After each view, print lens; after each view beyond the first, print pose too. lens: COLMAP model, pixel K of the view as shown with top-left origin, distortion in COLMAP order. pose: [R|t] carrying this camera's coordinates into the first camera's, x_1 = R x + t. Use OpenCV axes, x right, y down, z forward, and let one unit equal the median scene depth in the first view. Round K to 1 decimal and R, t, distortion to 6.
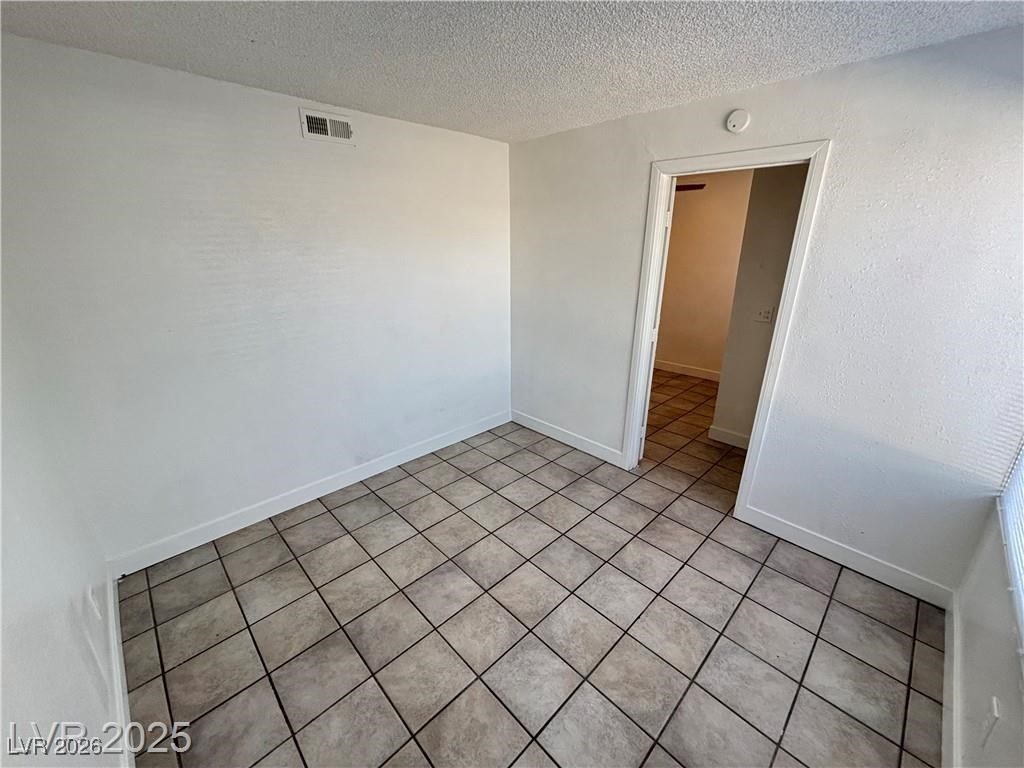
lens RADIAL K [[411.3, 0, 512.0], [0, 411.3, 384.0], [0, 0, 1]] dist [0.003846, -0.000512]
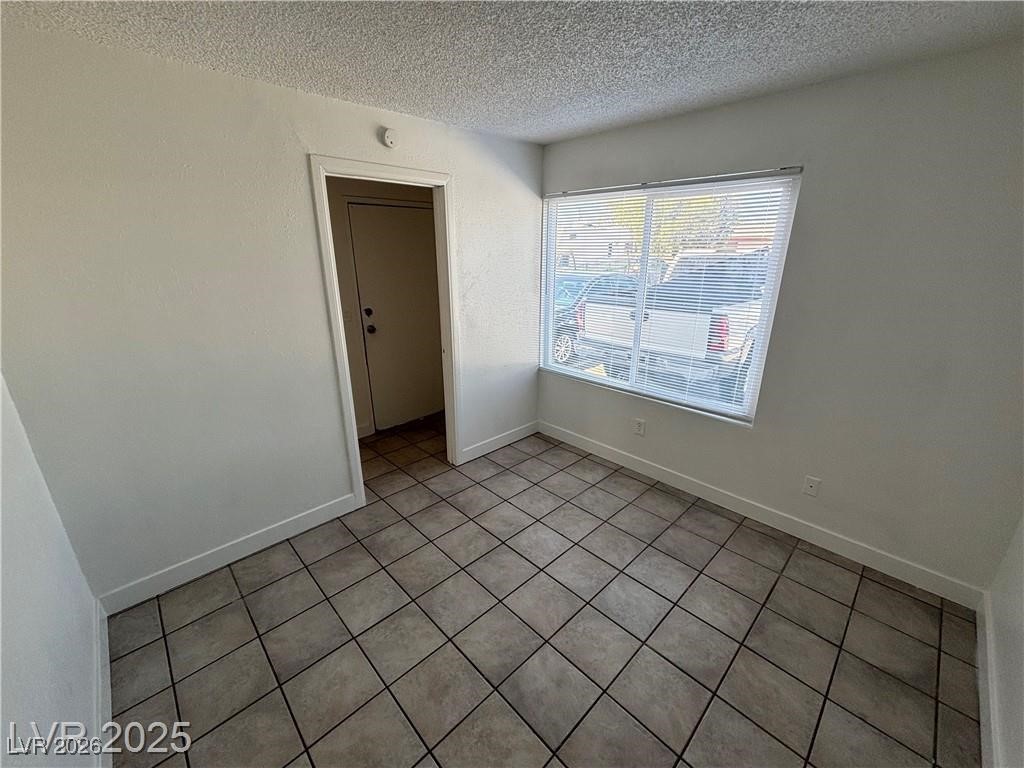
lens RADIAL K [[411.3, 0, 512.0], [0, 411.3, 384.0], [0, 0, 1]] dist [0.003846, -0.000512]
pose [[0.010247, -0.318630, 0.947824, -0.680981], [0.335000, 0.894192, 0.296979, -0.260398], [-0.942162, 0.314478, 0.115904, 0.745848]]
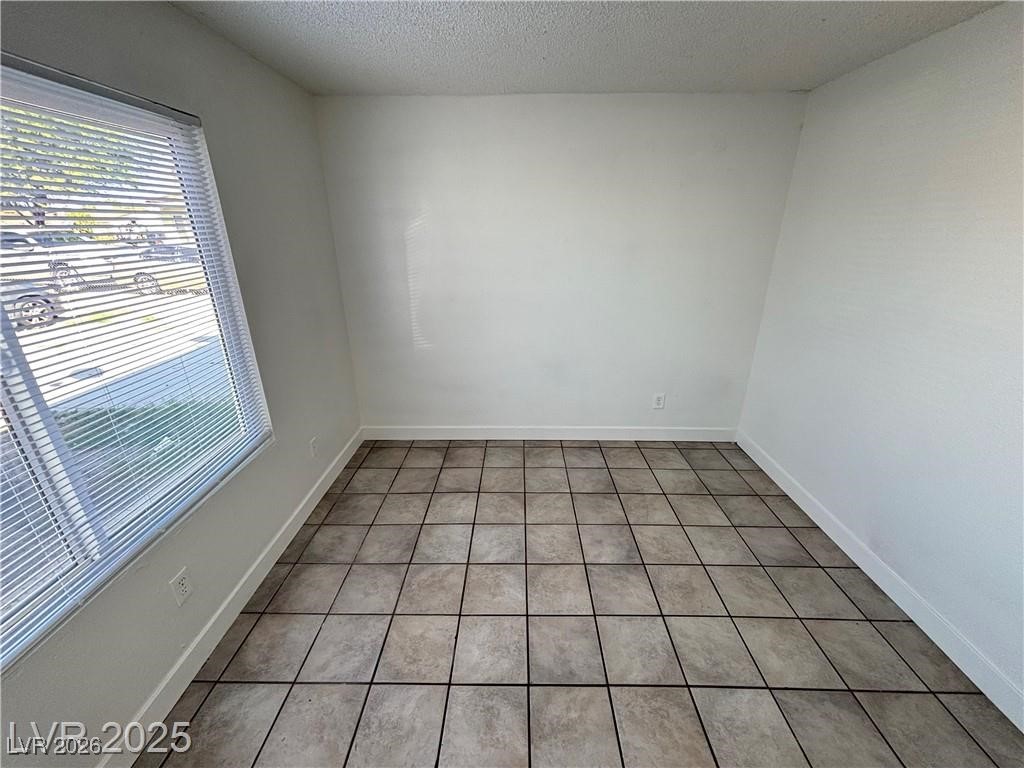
lens RADIAL K [[425.5, 0, 512.0], [0, 425.5, 384.0], [0, 0, 1]] dist [0.001484, 0.000029]
pose [[-0.711614, 0.248736, -0.657066, 0.614582], [-0.233812, 0.798079, 0.555339, -0.379944], [0.662524, 0.548817, -0.509767, 1.103506]]
